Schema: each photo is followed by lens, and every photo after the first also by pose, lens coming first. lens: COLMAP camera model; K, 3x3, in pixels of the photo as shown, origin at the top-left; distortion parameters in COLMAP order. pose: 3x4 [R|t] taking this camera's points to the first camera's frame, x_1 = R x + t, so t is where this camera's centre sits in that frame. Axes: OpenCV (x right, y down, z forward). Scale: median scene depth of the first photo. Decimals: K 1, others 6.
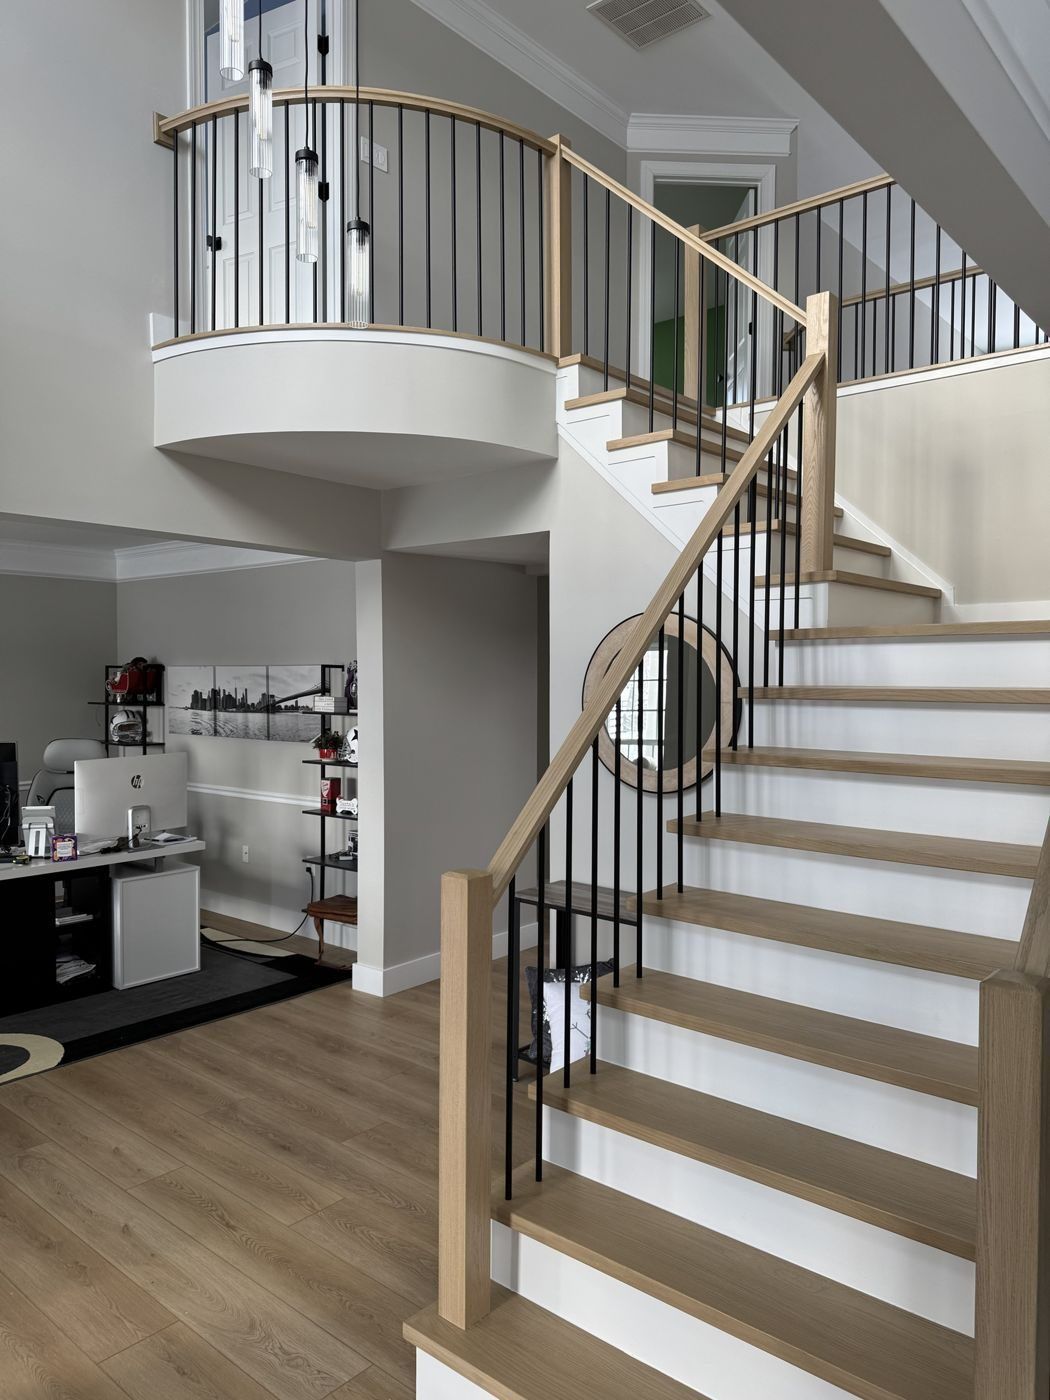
lens RADIAL K [[1001.7, 0, 535.8], [0, 1001.7, 697.6], [0, 0, 1]] dist [0.032397, -0.030147]
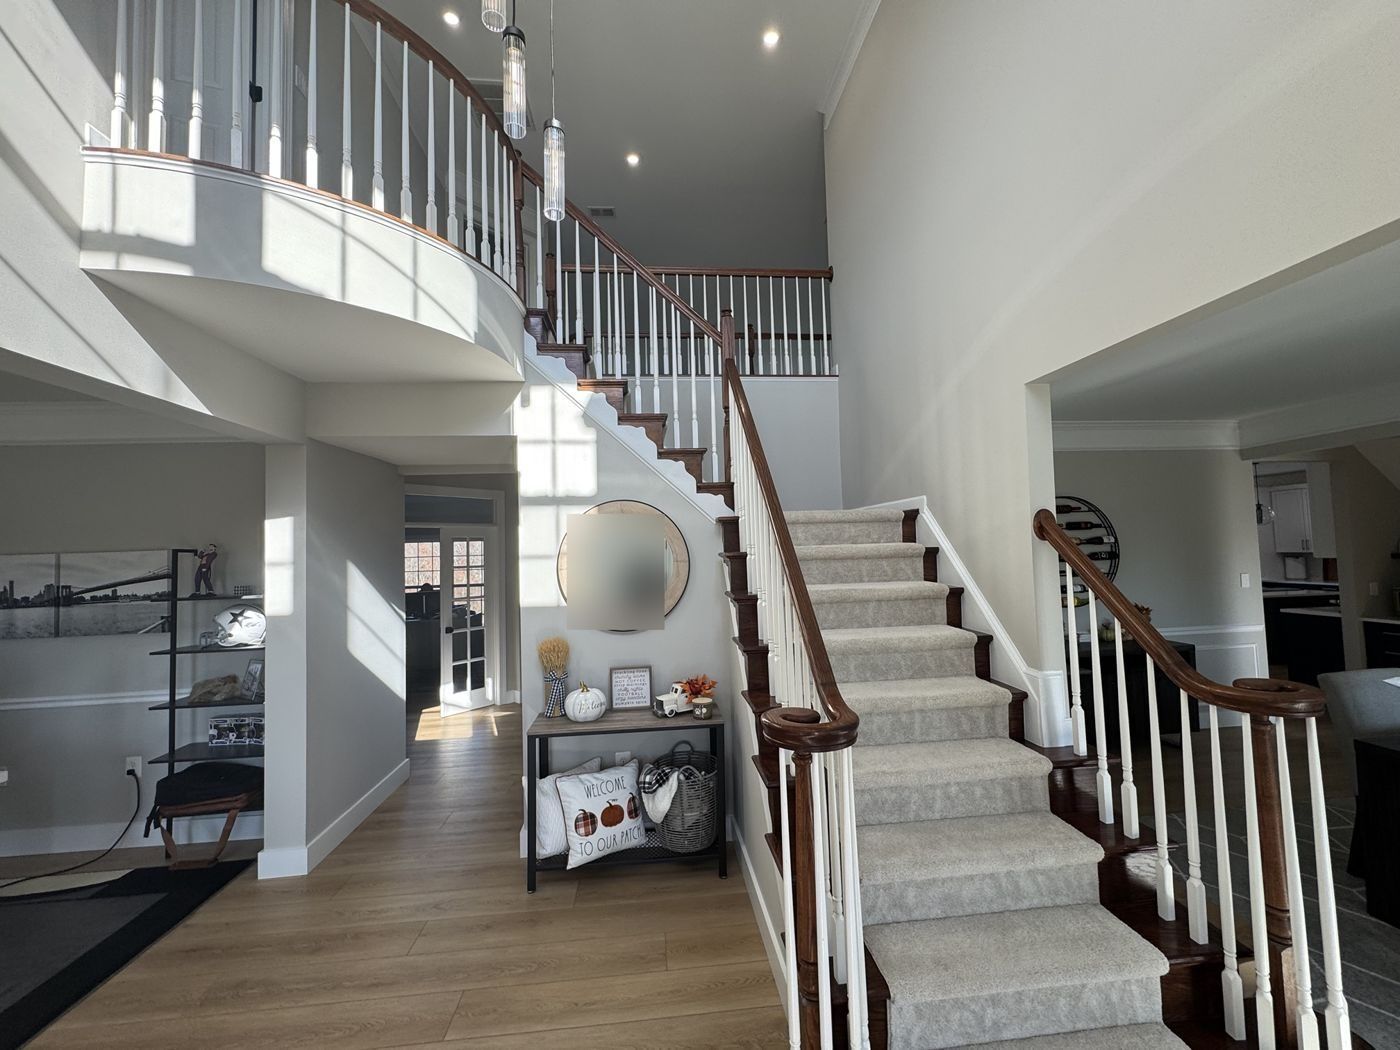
lens RADIAL K [[555.3, 0, 699.6], [0, 555.3, 525.8], [0, 0, 1]] dist [-0.003640, 0.000741]
pose [[0.690520, 0.012005, 0.723214, -0.260969], [0.050100, 0.996667, -0.064380, 0.004611], [-0.721576, 0.080689, 0.687617, 0.276157]]
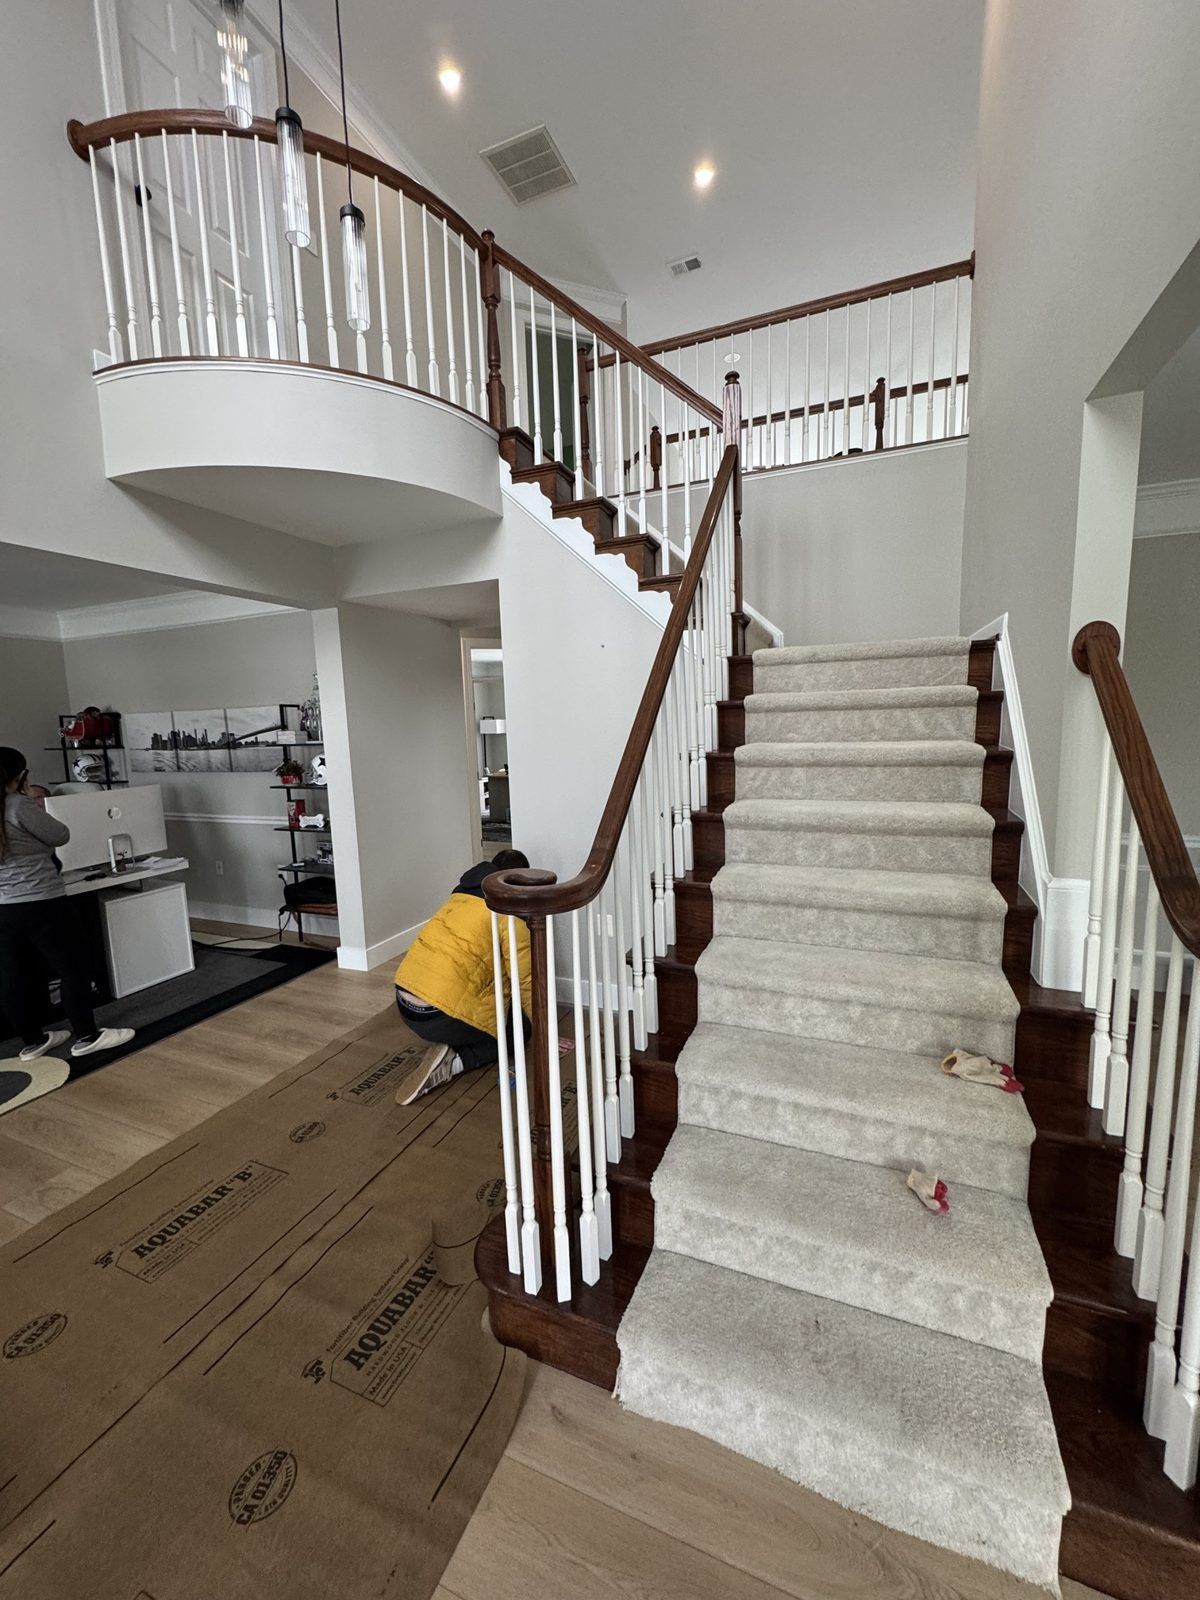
lens RADIAL K [[634.7, 0, 598.8], [0, 634.7, 798.8], [0, 0, 1]] dist [-0.003640, 0.000741]
pose [[0.950401, -0.067822, 0.303543, -0.094647], [0.039957, 0.994473, 0.097095, 0.021117], [-0.308450, -0.080150, 0.947858, 0.171651]]
